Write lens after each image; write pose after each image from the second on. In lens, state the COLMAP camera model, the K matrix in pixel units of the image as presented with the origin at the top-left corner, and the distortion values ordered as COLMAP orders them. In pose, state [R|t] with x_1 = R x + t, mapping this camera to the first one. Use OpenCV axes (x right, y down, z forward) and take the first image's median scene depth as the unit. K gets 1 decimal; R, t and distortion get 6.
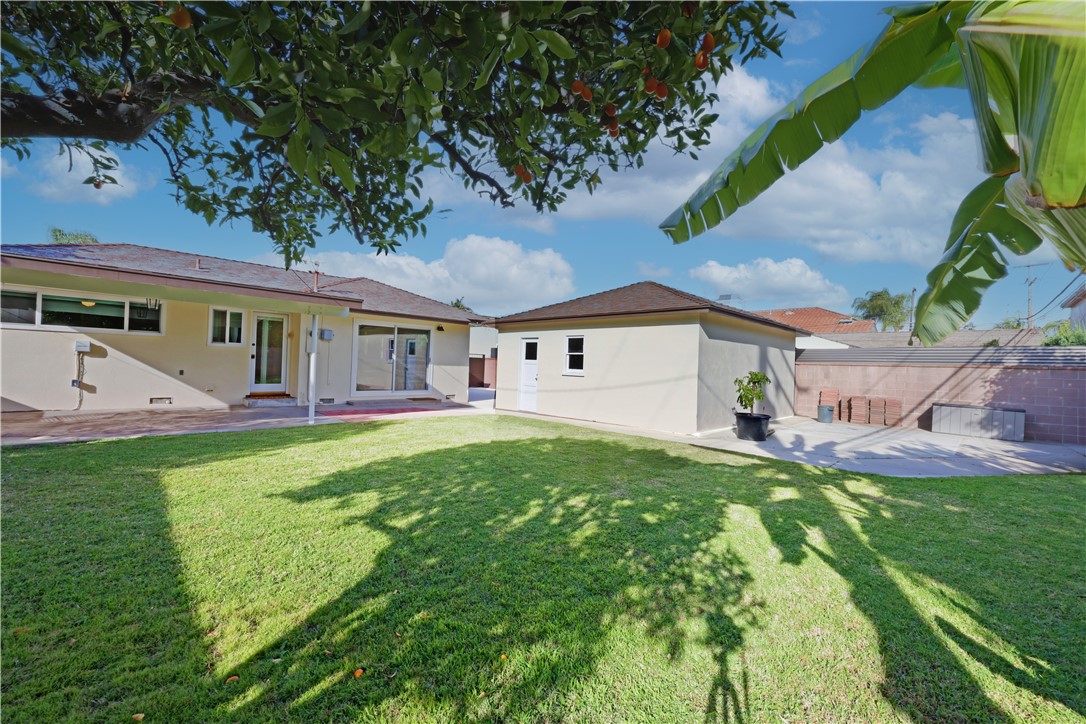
lens RADIAL K [[430.8, 0, 540.4], [0, 430.8, 364.4], [0, 0, 1]] dist [0.000557, 0.000106]
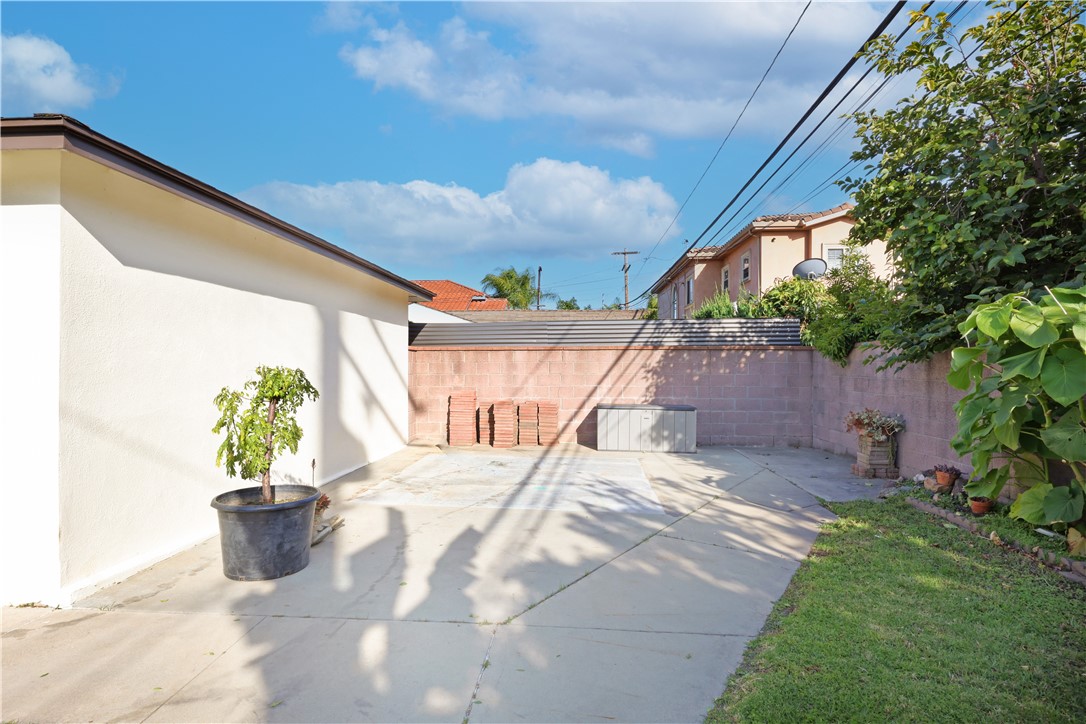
lens RADIAL K [[563.9, 0, 542.6], [0, 563.9, 367.8], [0, 0, 1]] dist [0.000180, 0.000027]
pose [[0.743420, -0.036980, 0.667802, 0.275797], [0.024088, 0.999303, 0.028522, 0.007075], [-0.668391, -0.005118, 0.743793, 0.407964]]
